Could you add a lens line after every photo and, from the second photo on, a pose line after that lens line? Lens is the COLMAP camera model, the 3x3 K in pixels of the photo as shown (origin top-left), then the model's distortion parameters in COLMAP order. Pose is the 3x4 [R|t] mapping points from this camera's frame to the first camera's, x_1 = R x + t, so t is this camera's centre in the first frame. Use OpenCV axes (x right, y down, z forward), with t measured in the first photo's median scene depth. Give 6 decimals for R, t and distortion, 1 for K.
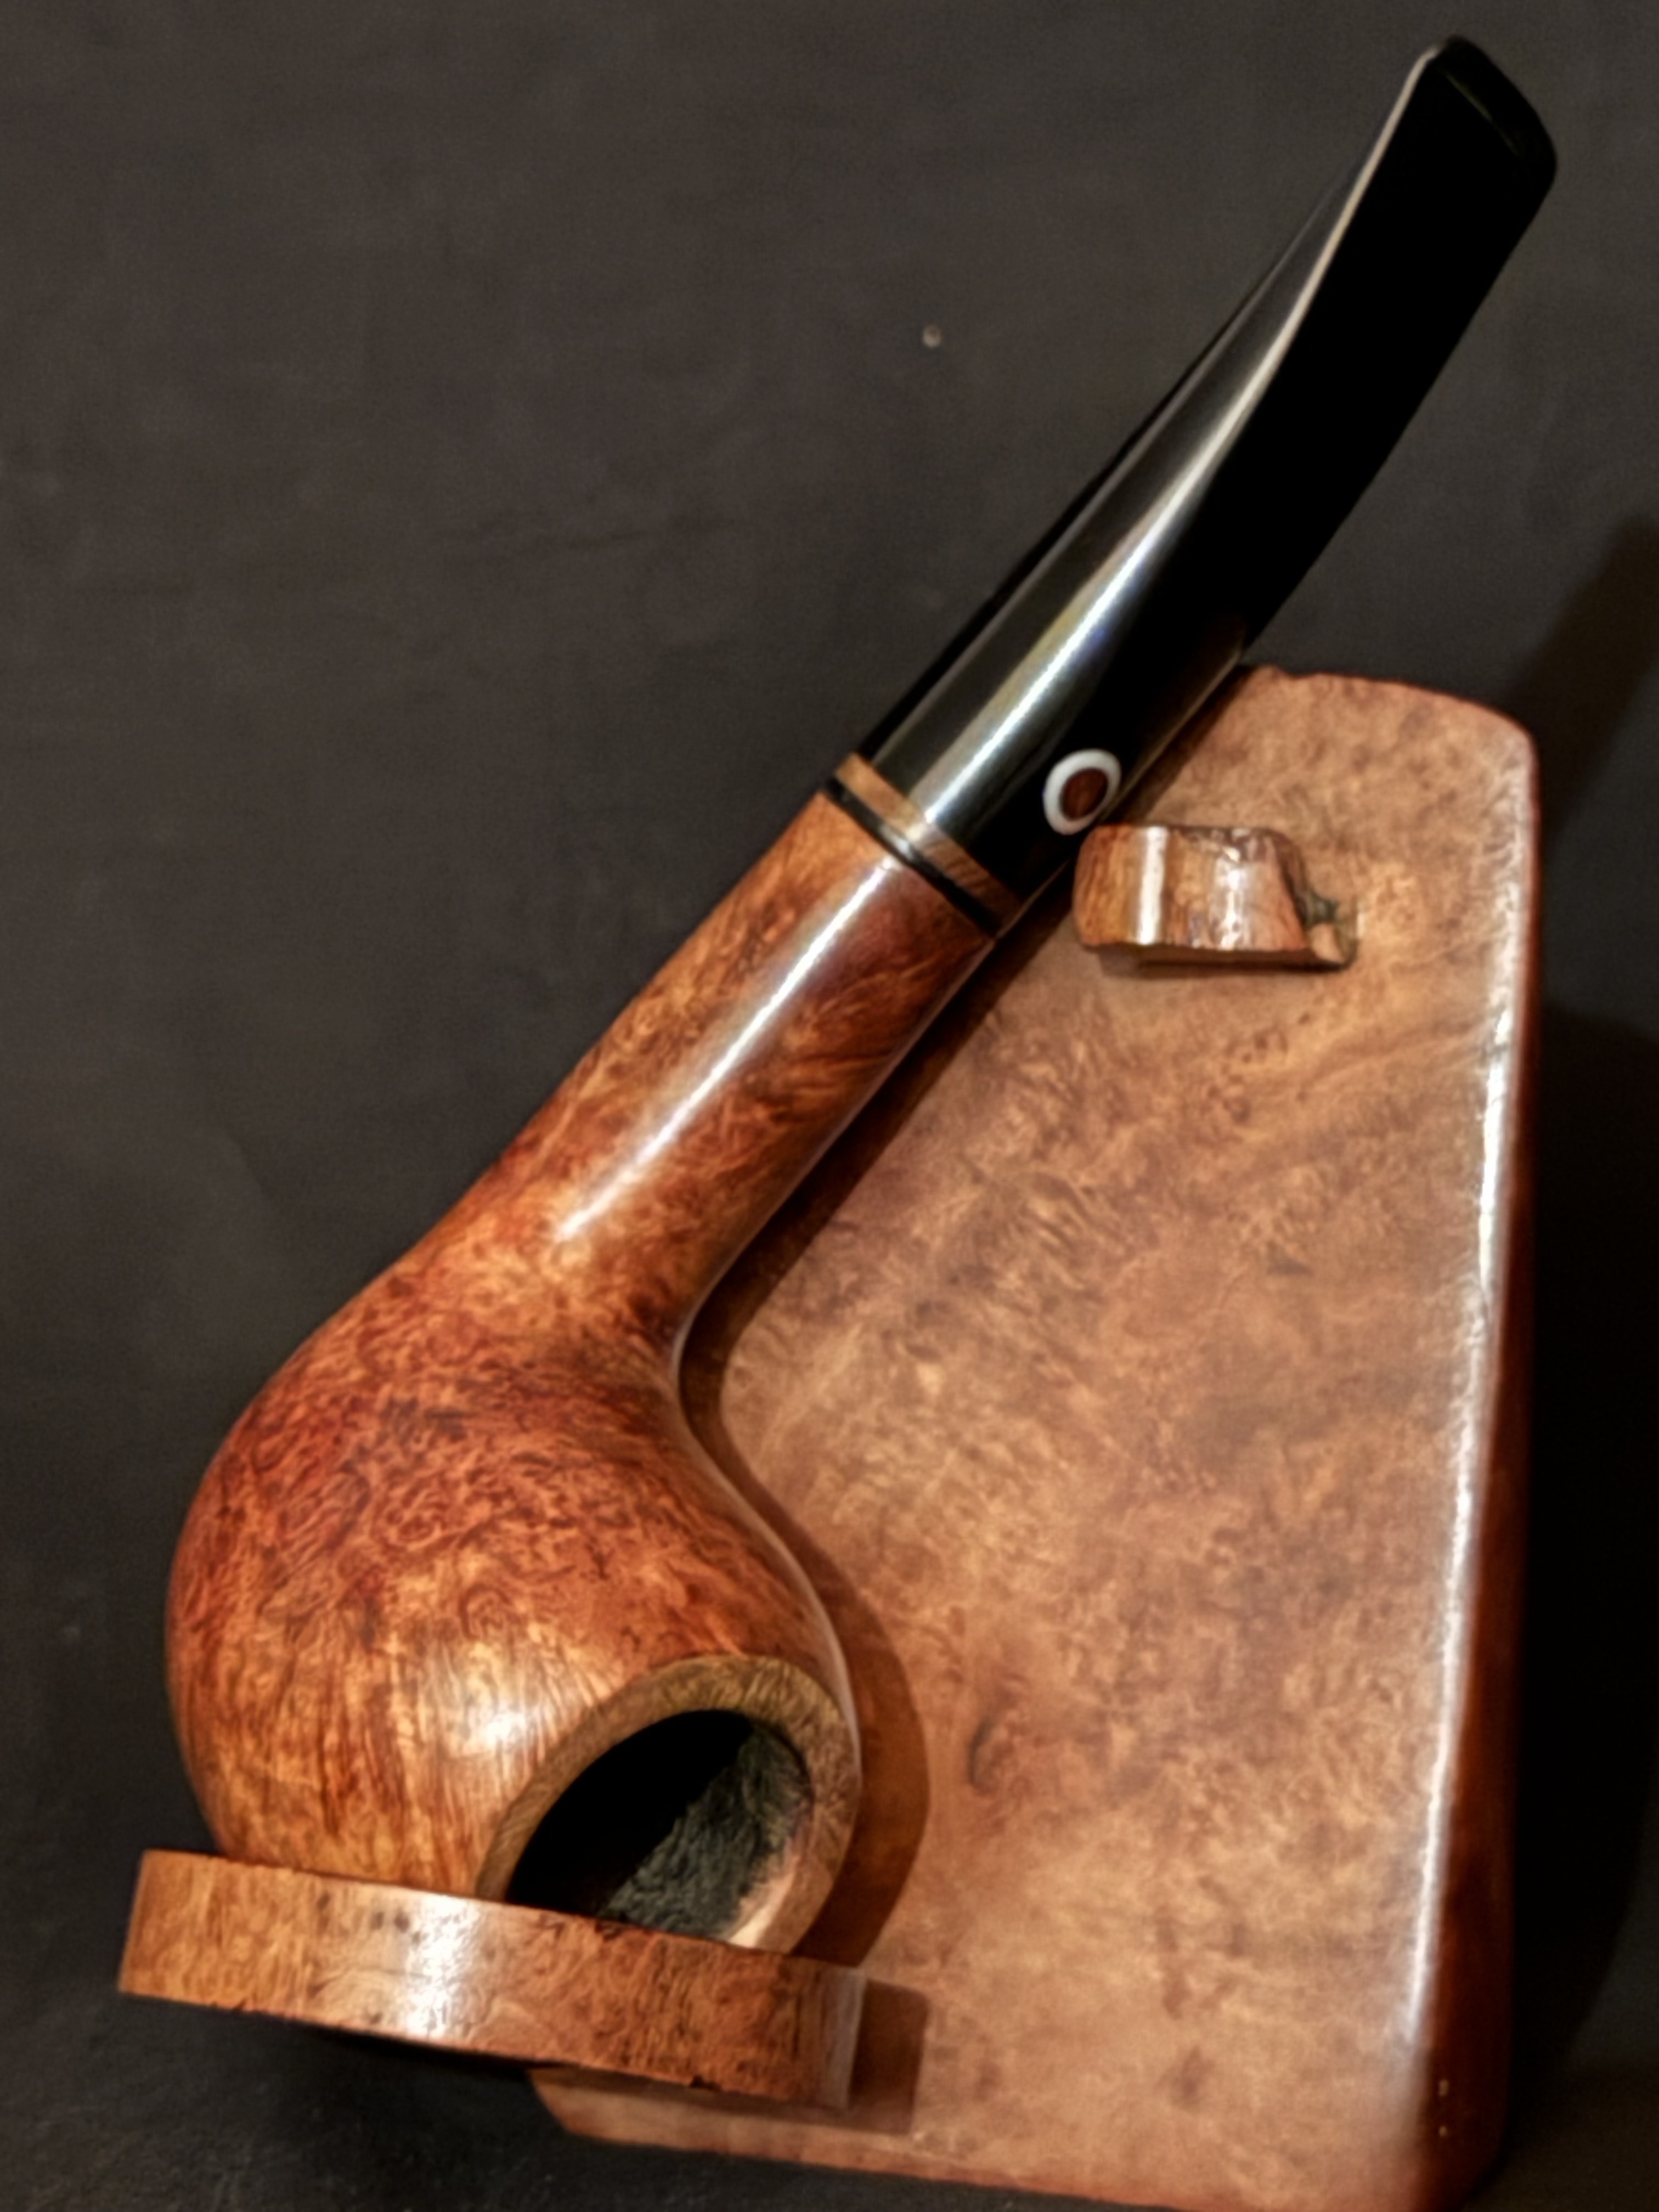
lens RADIAL K [[5287.6, 0, 844.2], [0, 5287.6, 1109.6], [0, 0, 1]] dist [0.056483, 0.000000]
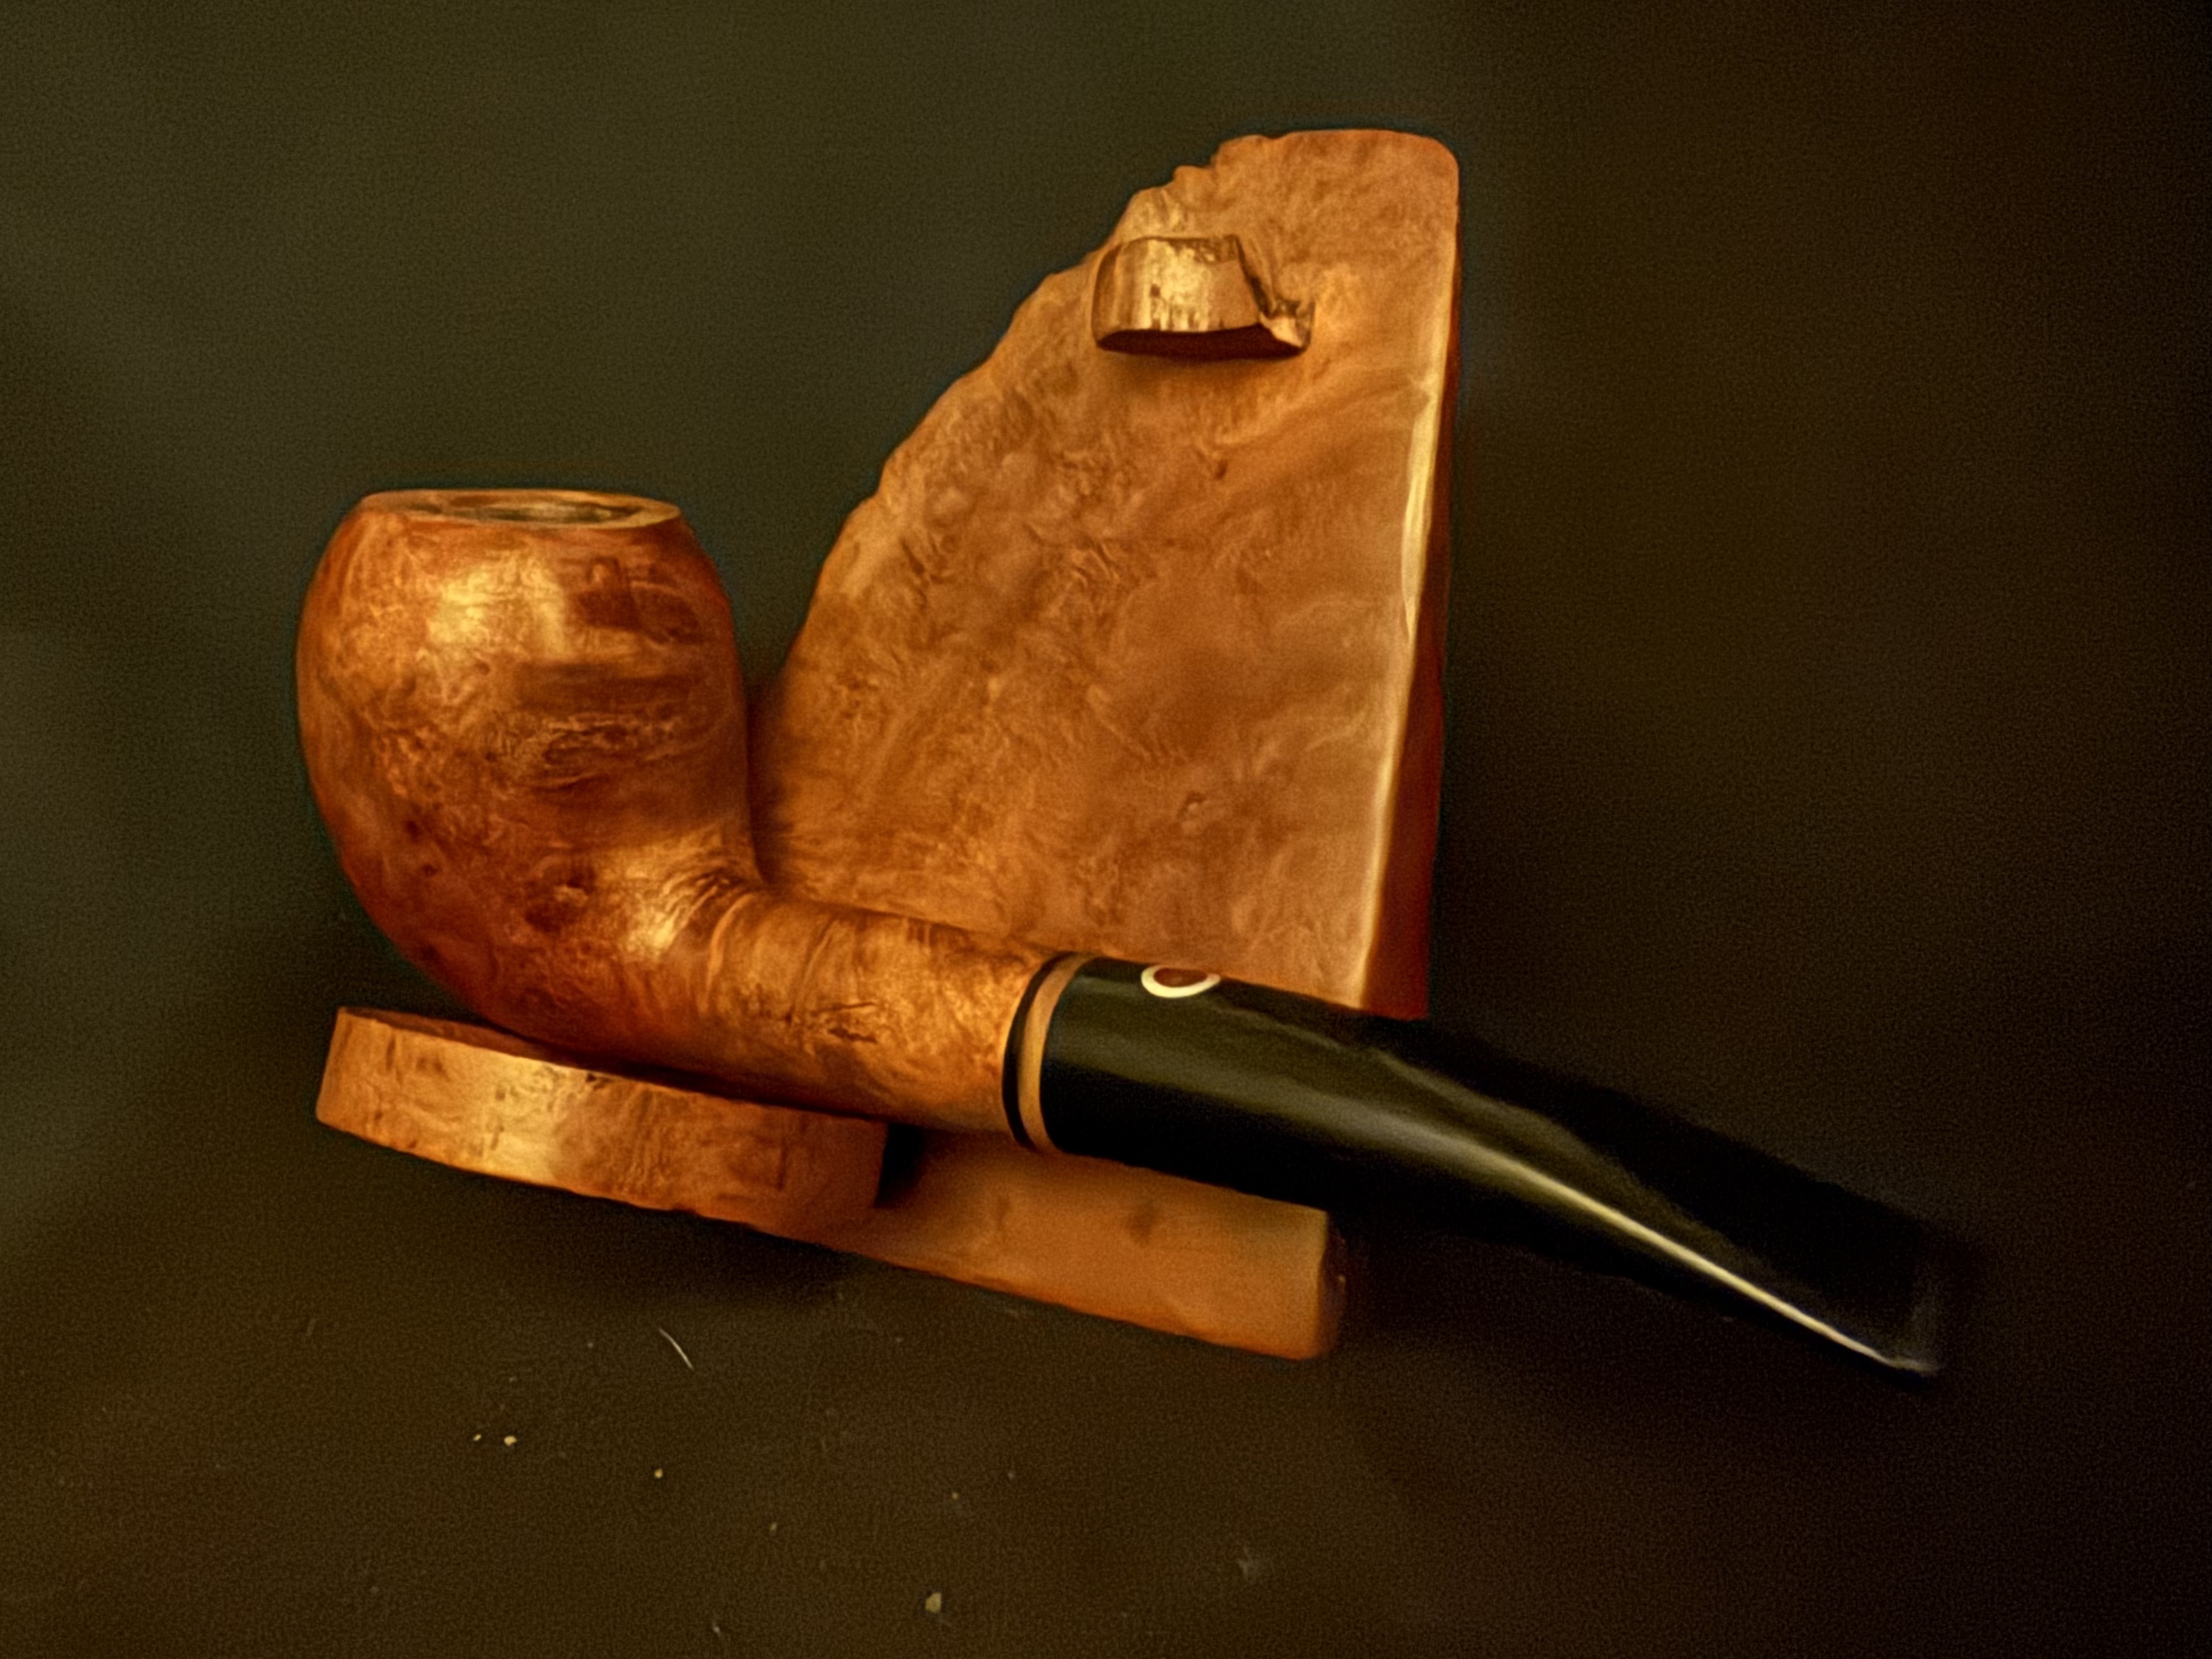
lens RADIAL K [[1956.8, 0, 906.4], [0, 1956.8, 797.2], [0, 0, 1]] dist [0.074224, -0.183708]
pose [[0.969010, 0.010607, -0.246792, 0.121584], [-0.009636, 0.999940, 0.005138, 0.079010], [0.246832, -0.002601, 0.969055, 0.527138]]
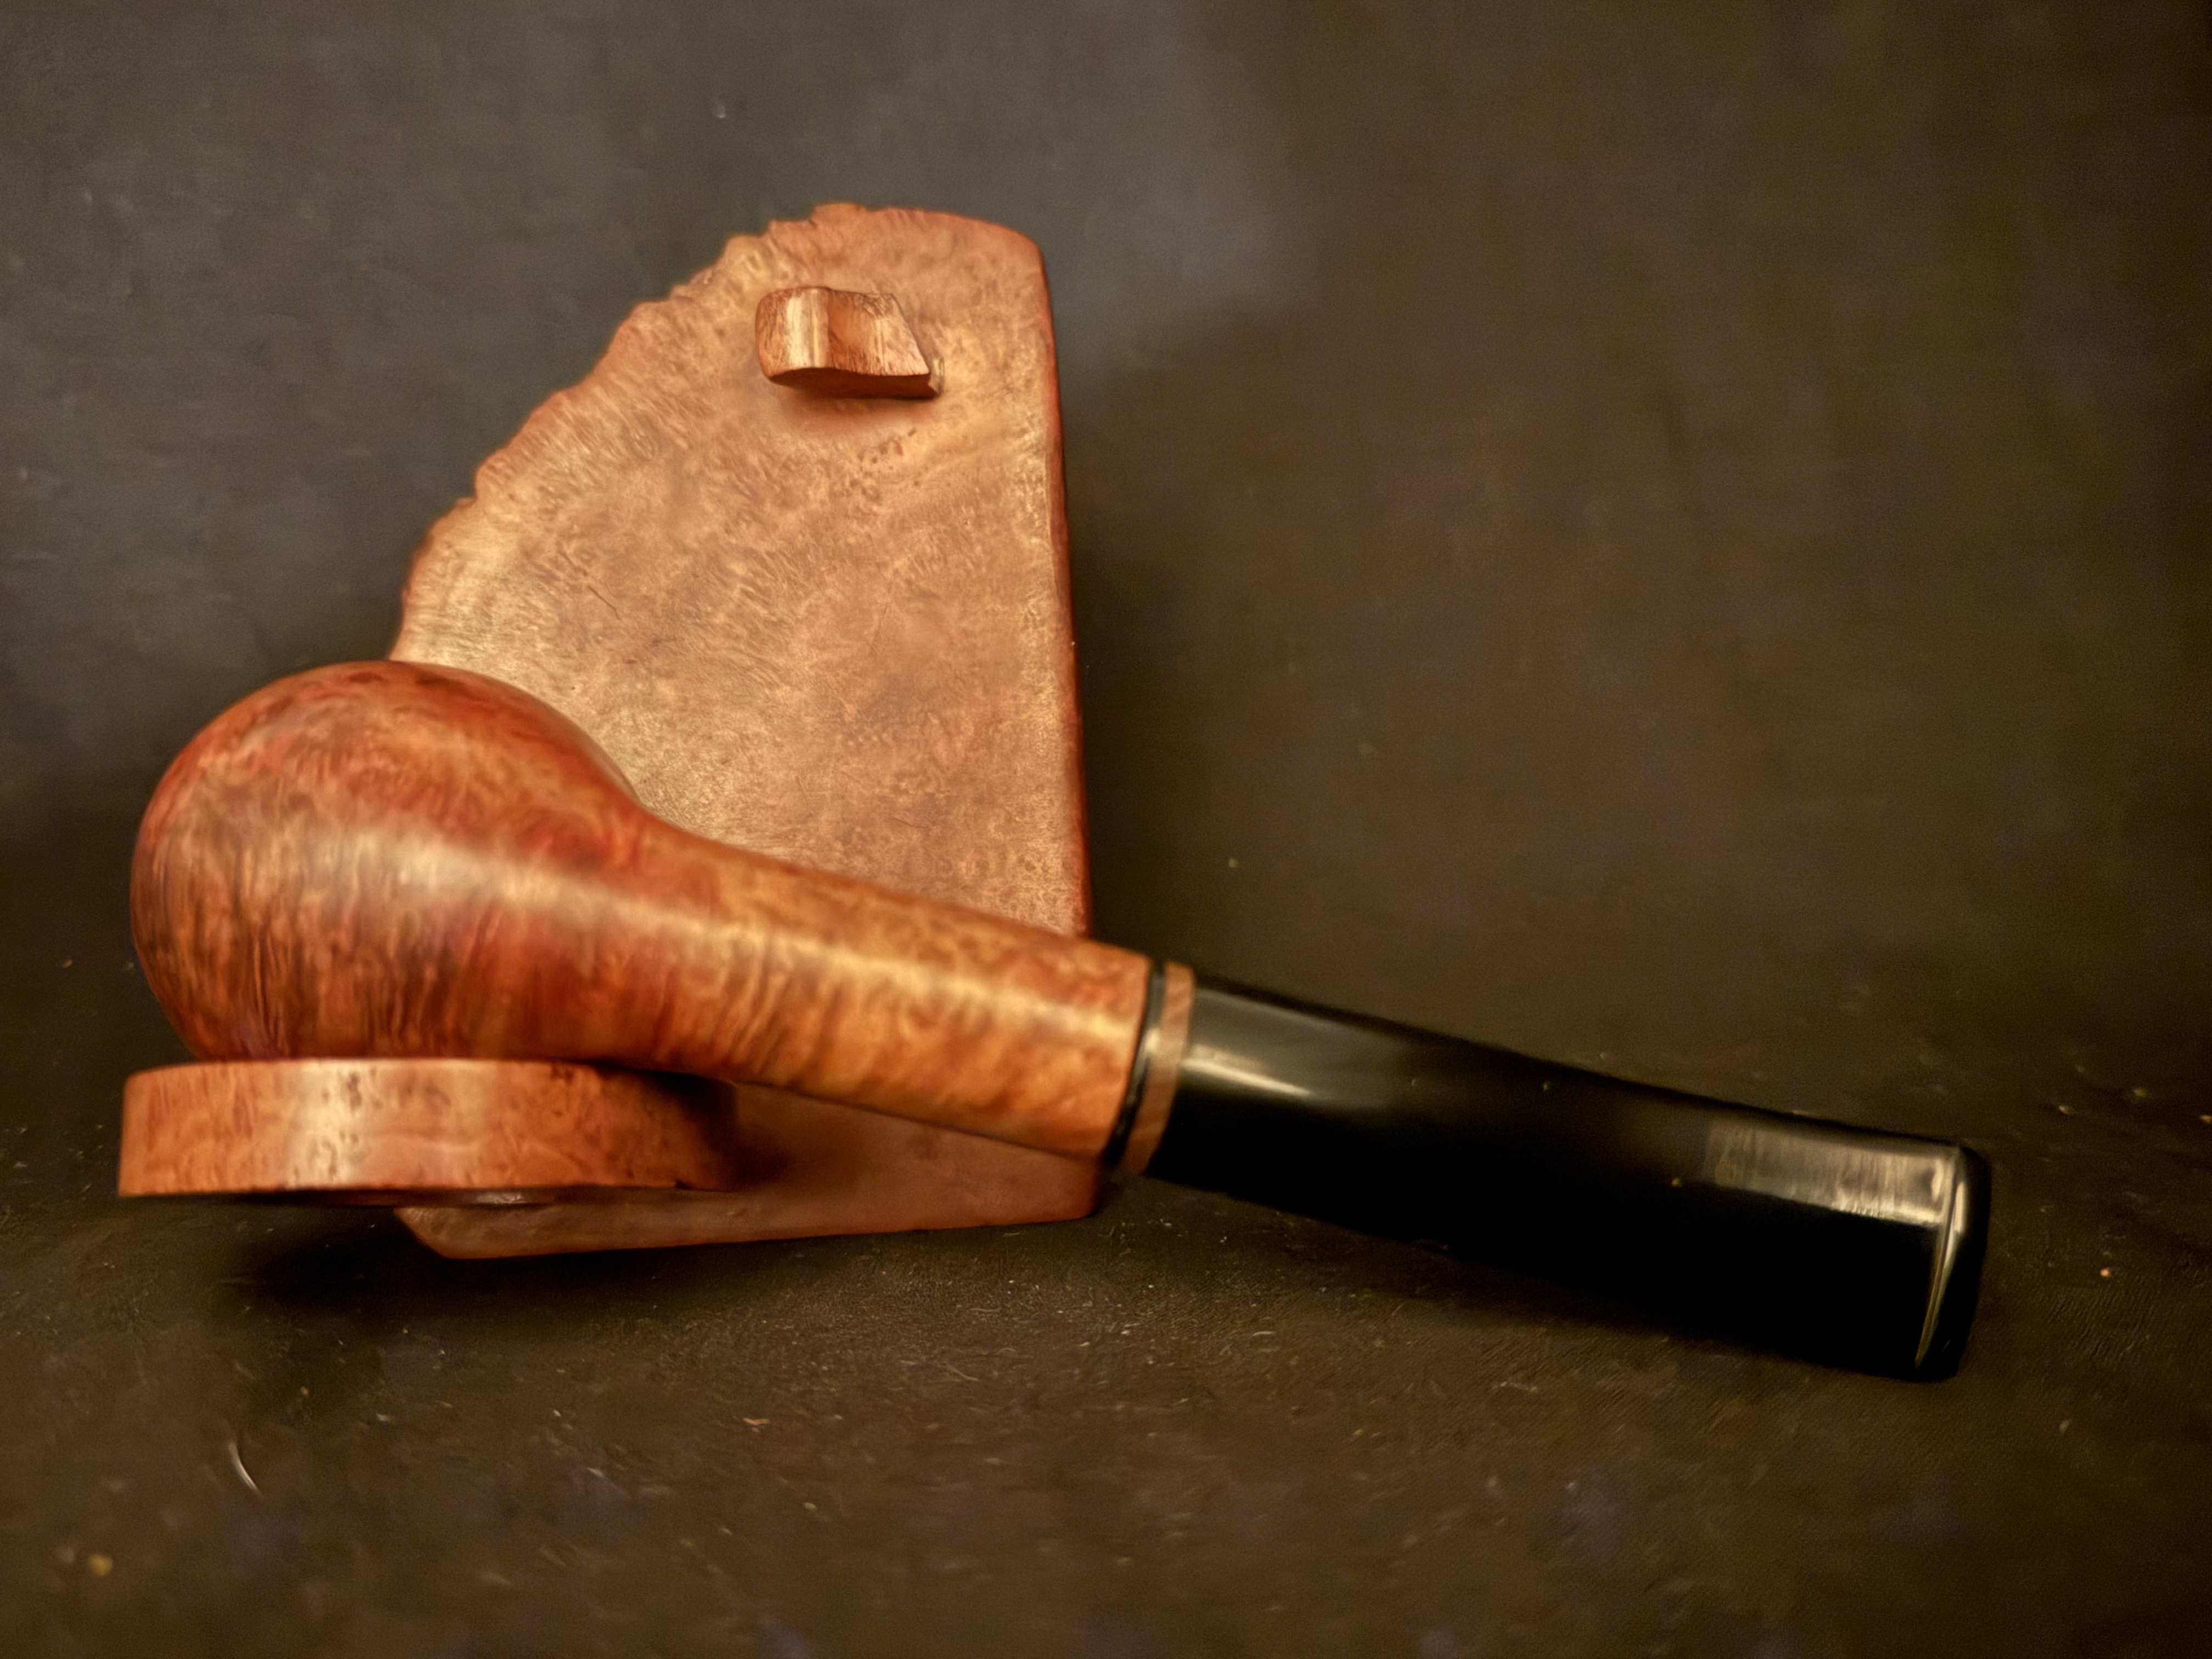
lens RADIAL K [[1956.8, 0, 1142.5], [0, 1956.8, 861.7], [0, 0, 1]] dist [0.074224, -0.183708]
pose [[0.863886, -0.082789, 0.496836, -0.145043], [0.071763, 0.996567, 0.041281, 0.087062], [-0.498548, -0.000007, 0.866862, 0.490748]]
